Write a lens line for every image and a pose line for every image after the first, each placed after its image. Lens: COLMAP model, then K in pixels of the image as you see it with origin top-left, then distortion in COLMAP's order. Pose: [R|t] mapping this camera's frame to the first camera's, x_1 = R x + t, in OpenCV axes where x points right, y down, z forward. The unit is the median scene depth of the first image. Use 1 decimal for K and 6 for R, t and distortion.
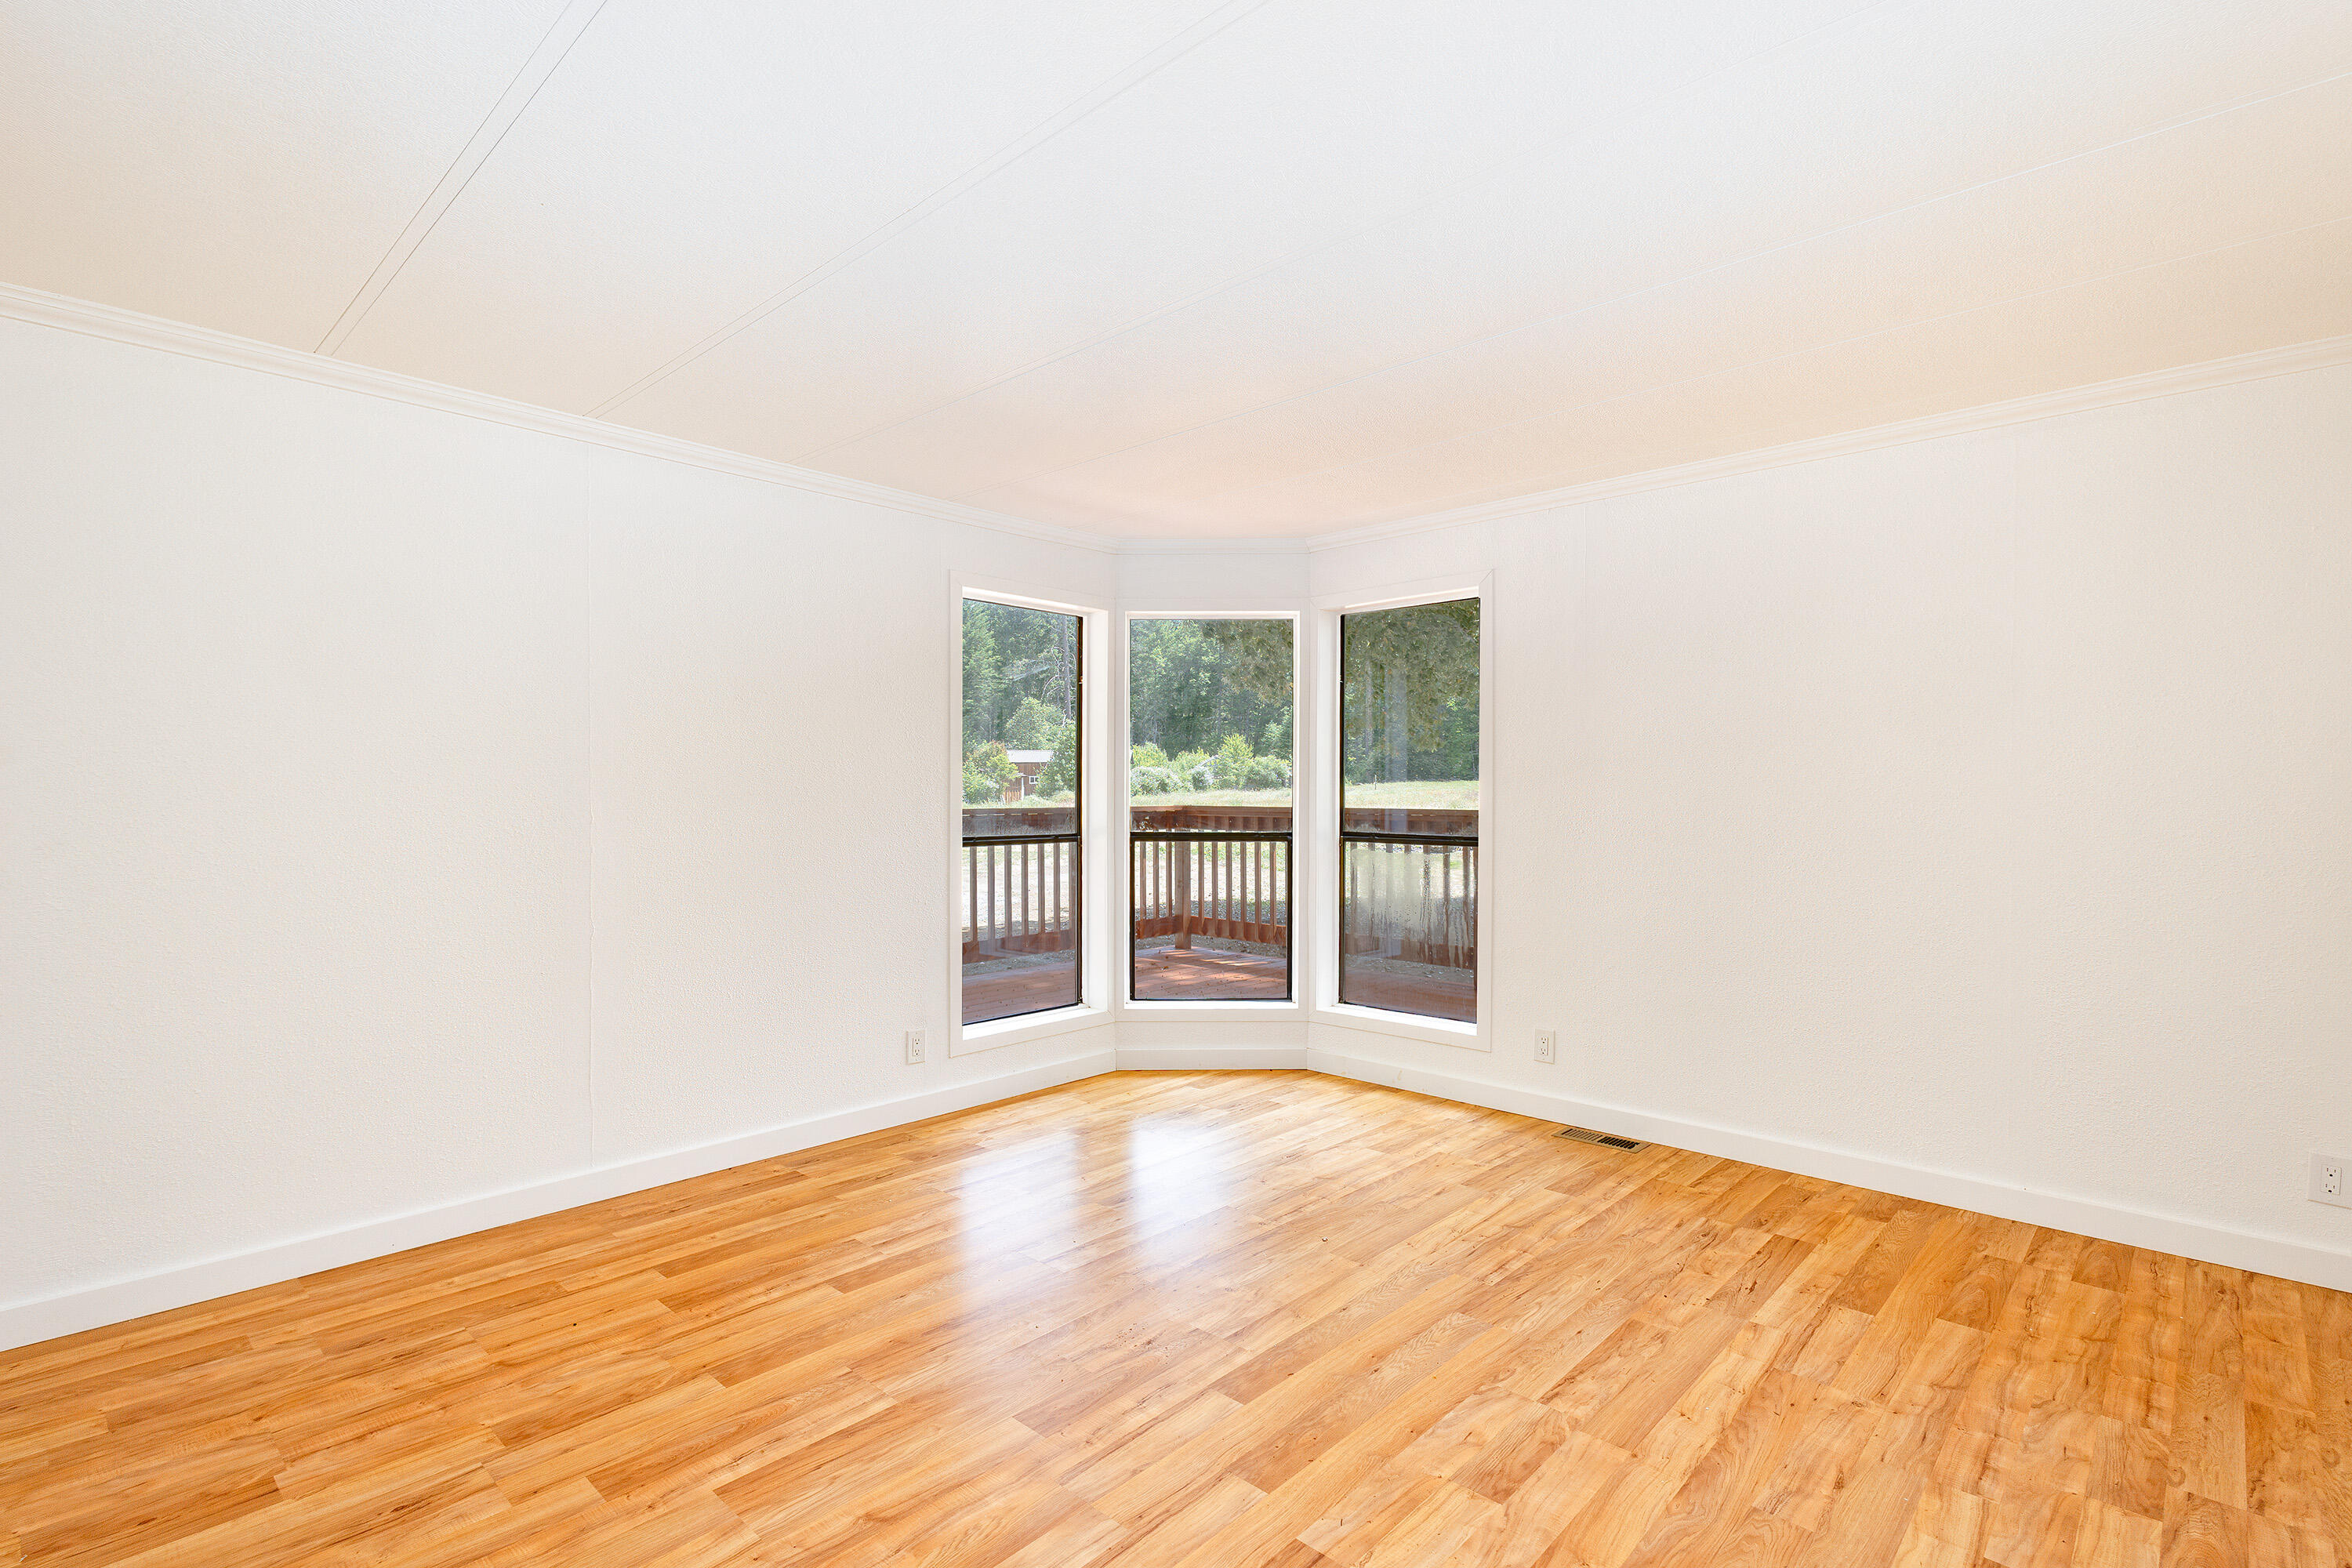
lens RADIAL K [[1110.2, 0, 1188.3], [0, 1110.2, 795.7], [0, 0, 1]] dist [0.003601, -0.001040]
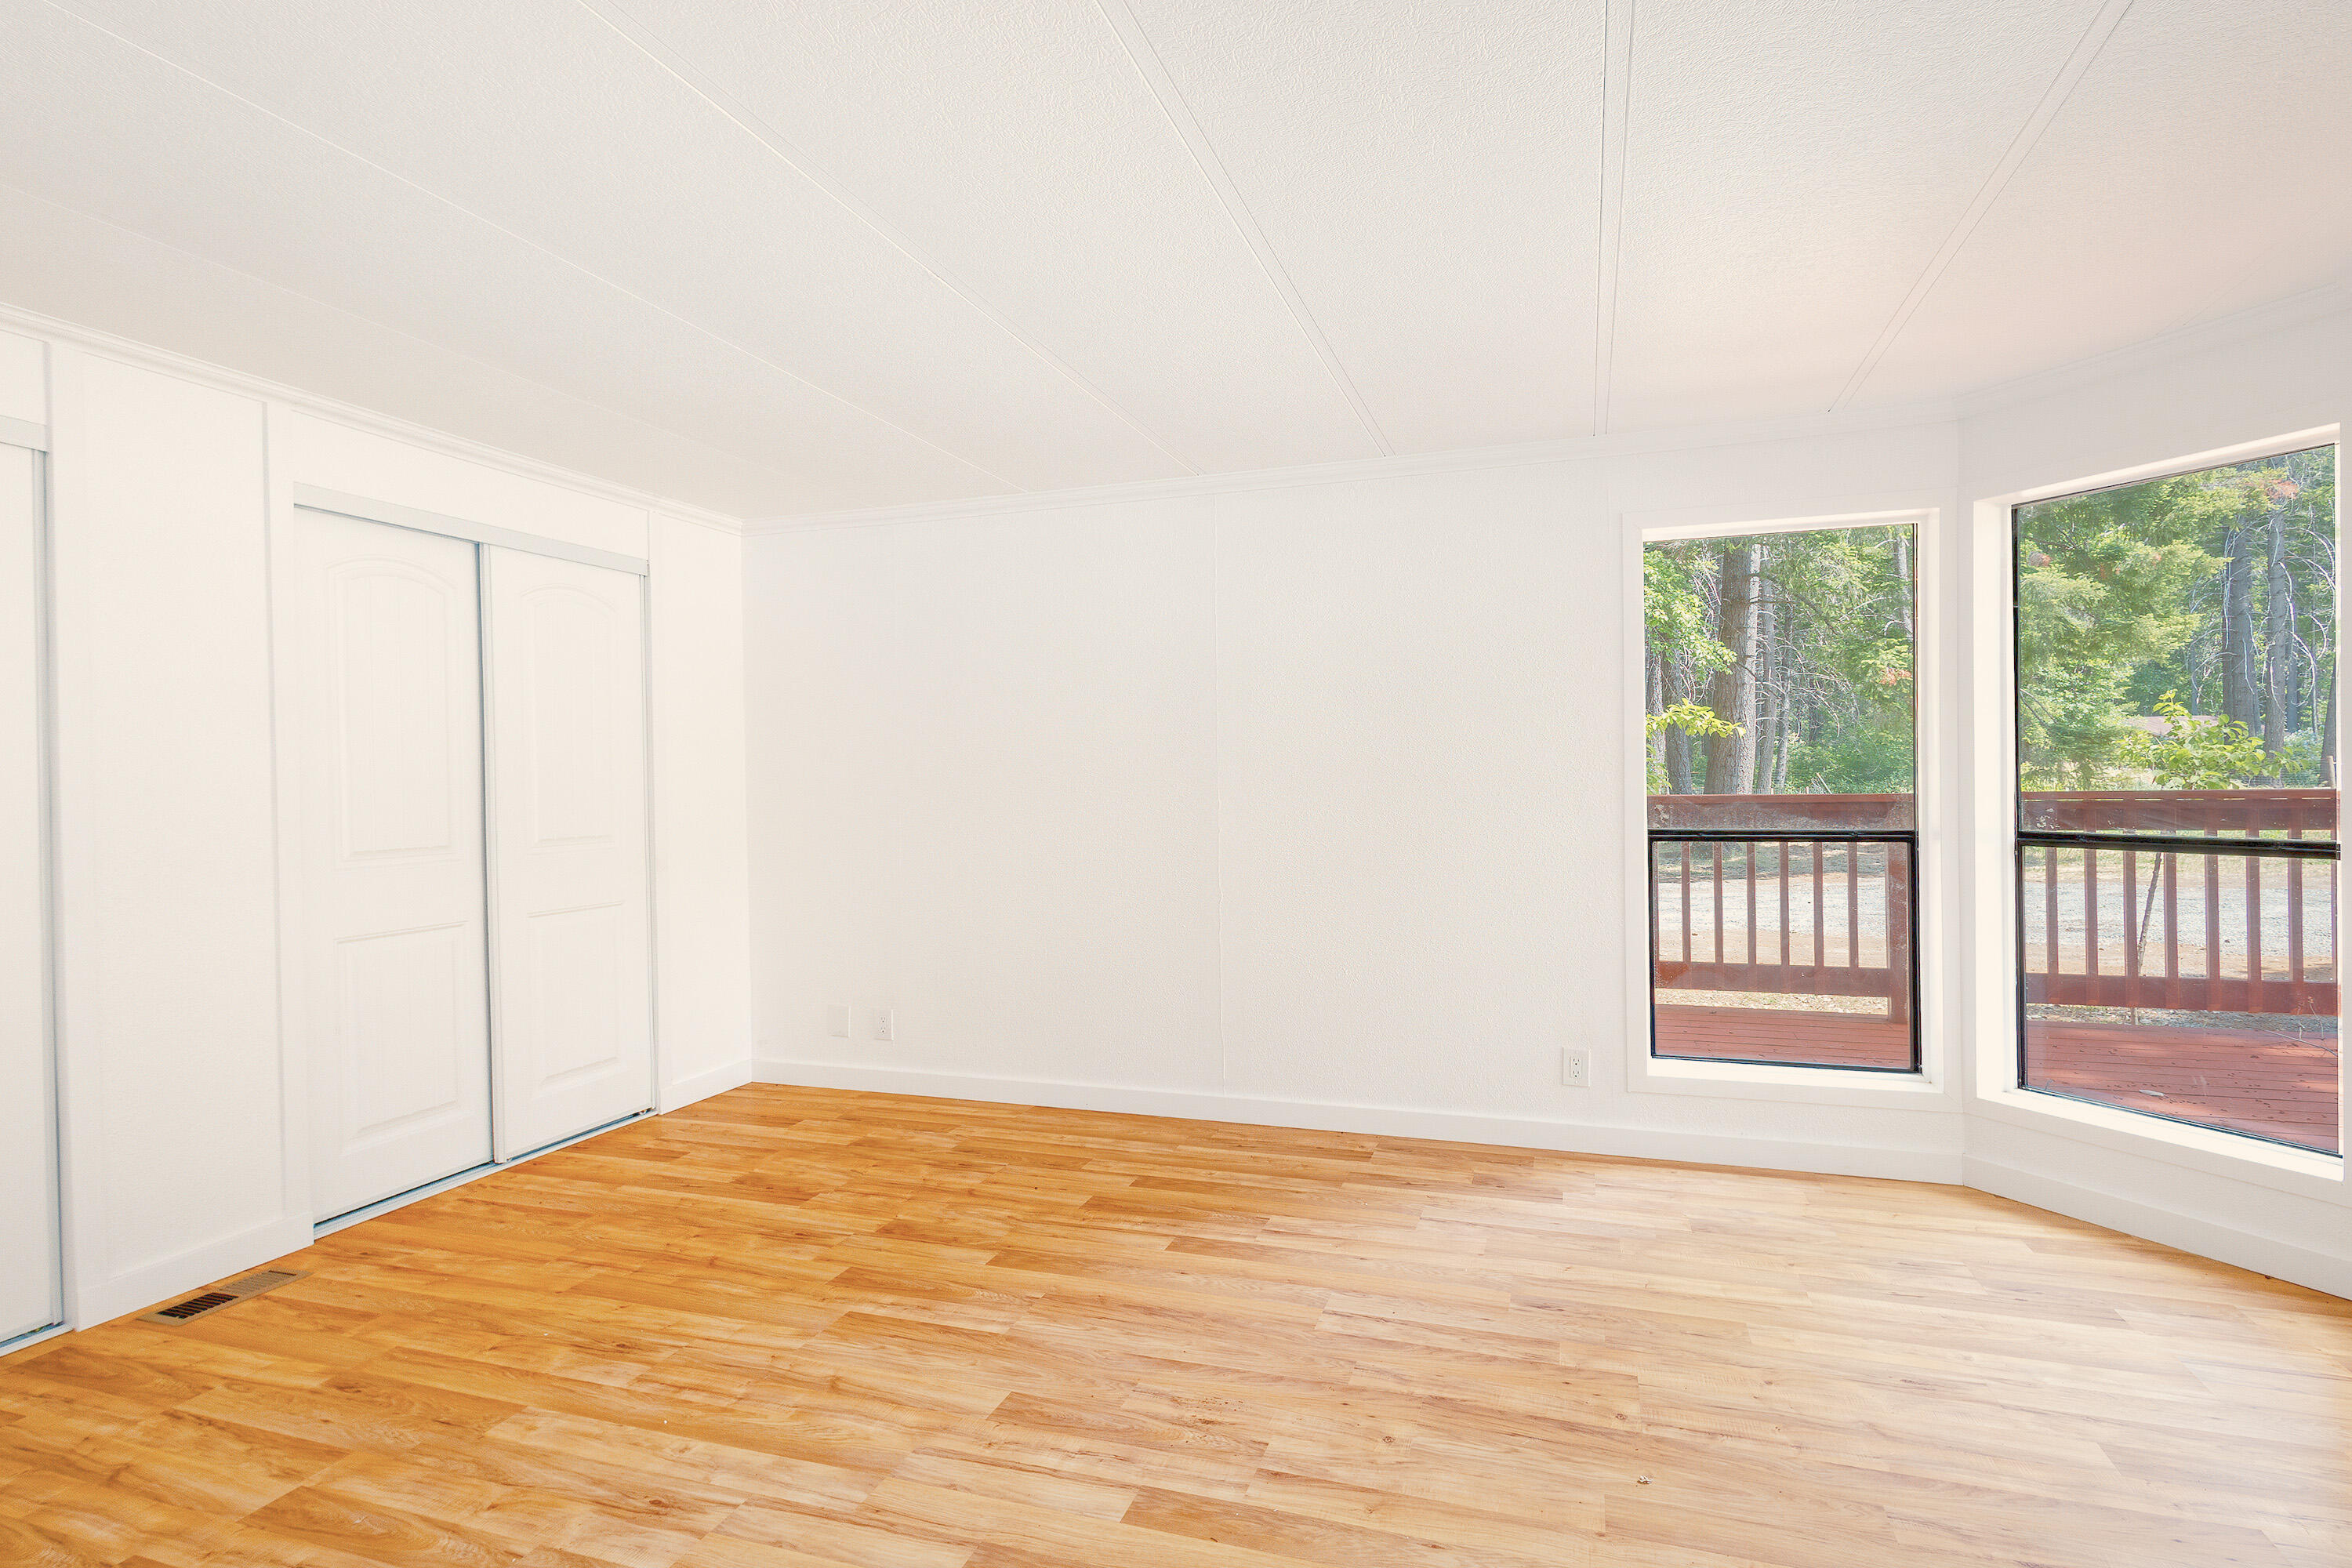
lens RADIAL K [[1110.2, 0, 1190.6], [0, 1110.2, 779.9], [0, 0, 1]] dist [0.003601, -0.001040]
pose [[0.431093, -0.005836, -0.902289, 0.624588], [0.008787, 0.999959, -0.002270, -0.002110], [0.902265, -0.006950, 0.431126, 0.526118]]
